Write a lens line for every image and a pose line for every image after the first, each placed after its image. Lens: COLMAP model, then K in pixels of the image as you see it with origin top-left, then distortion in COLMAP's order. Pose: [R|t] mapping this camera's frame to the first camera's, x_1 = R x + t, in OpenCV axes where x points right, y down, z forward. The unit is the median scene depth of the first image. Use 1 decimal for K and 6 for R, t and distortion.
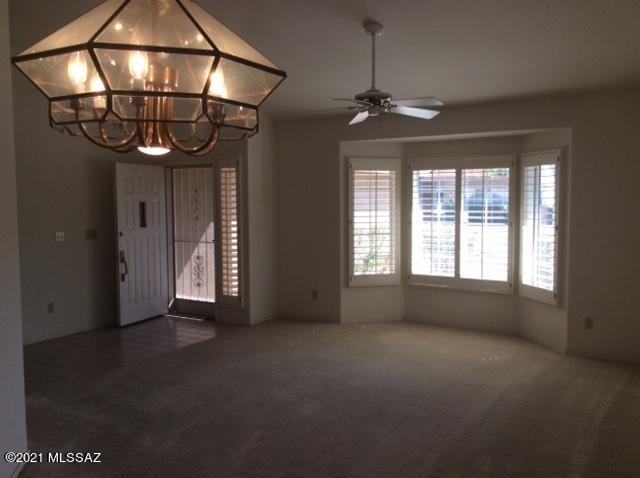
lens RADIAL K [[584.3, 0, 324.3], [0, 584.3, 240.1], [0, 0, 1]] dist [0.075049, 0.000000]
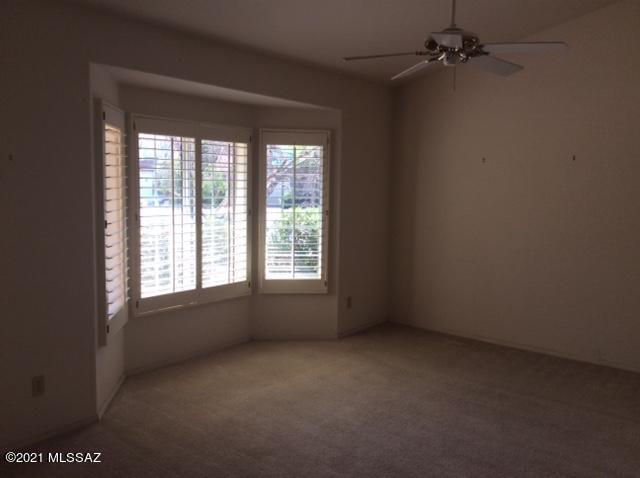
lens RADIAL K [[584.3, 0, 321.6], [0, 584.3, 239.5], [0, 0, 1]] dist [0.075049, 0.000000]
pose [[0.139080, -0.103712, 0.984835, -0.485609], [0.051970, 0.993895, 0.097327, -0.062880], [-0.988917, 0.037645, 0.143621, 0.776185]]
